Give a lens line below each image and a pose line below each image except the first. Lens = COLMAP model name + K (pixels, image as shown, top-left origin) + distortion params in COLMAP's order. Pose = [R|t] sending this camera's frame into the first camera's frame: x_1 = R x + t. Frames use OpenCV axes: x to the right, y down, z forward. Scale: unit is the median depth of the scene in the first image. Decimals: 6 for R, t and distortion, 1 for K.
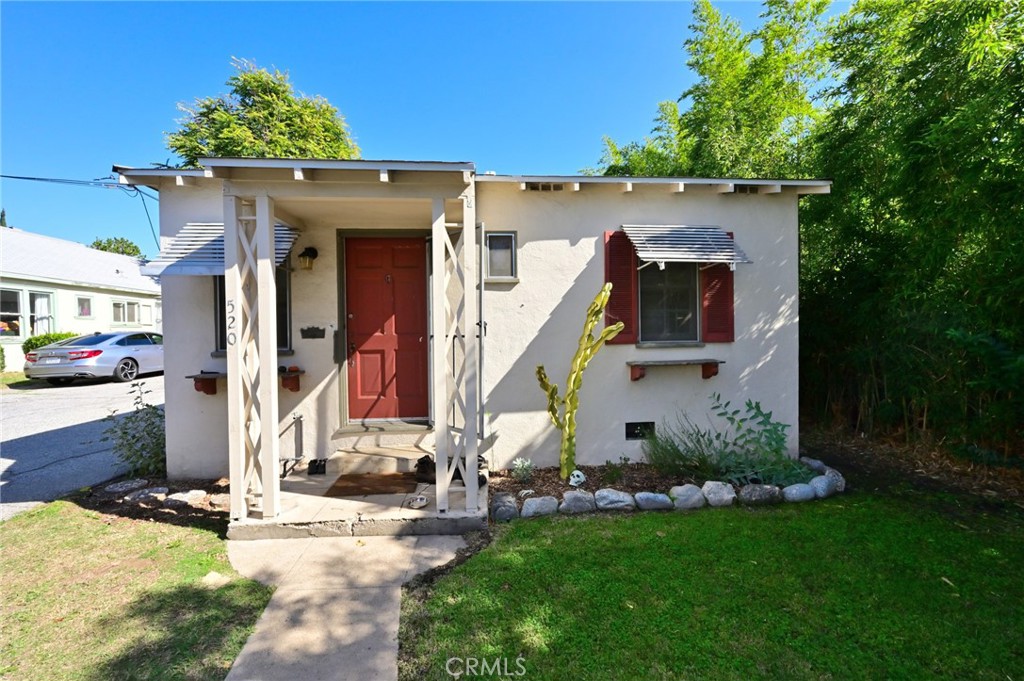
lens RADIAL K [[402.1, 0, 512.0], [0, 402.1, 340.5], [0, 0, 1]] dist [0.000055, 0.000425]
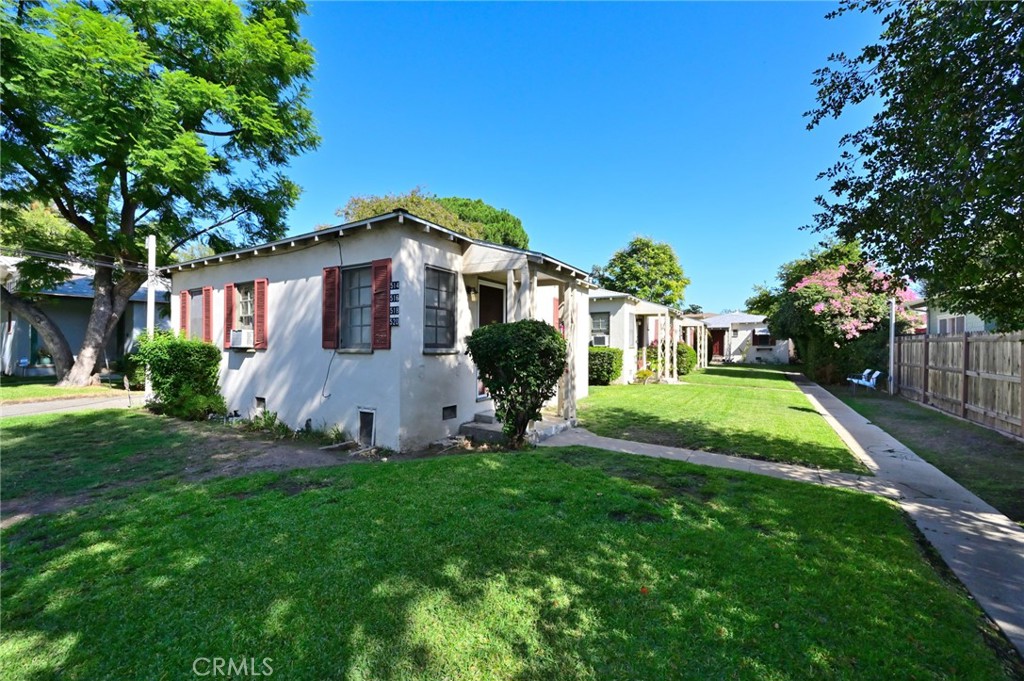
lens RADIAL K [[411.1, 0, 512.7], [0, 411.1, 346.5], [0, 0, 1]] dist [0.001353, 0.000234]
pose [[0.812713, 0.012018, -0.582541, 0.999444], [-0.018967, 0.999803, -0.005835, 0.145023], [0.582356, 0.015791, 0.812780, -7.120877]]
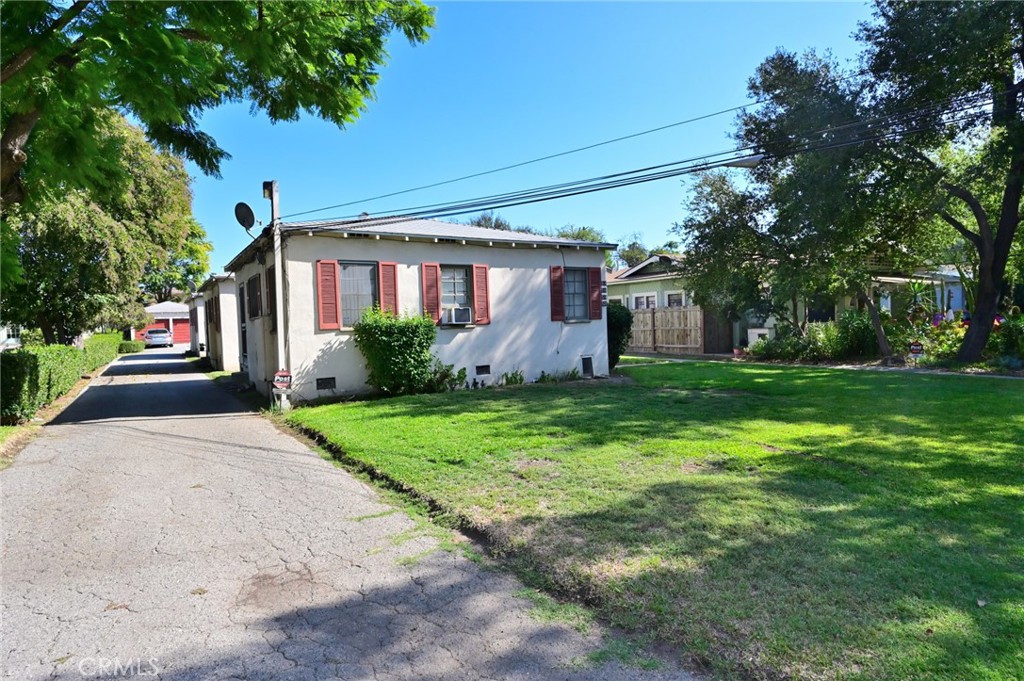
lens RADIAL K [[579.0, 0, 512.0], [0, 579.0, 340.5], [0, 0, 1]] dist [0.000217, 0.000118]
pose [[0.876945, -0.036885, 0.479172, -1.934312], [0.033340, 0.999317, 0.015909, 0.202142], [-0.479432, 0.002024, 0.877577, -8.822605]]
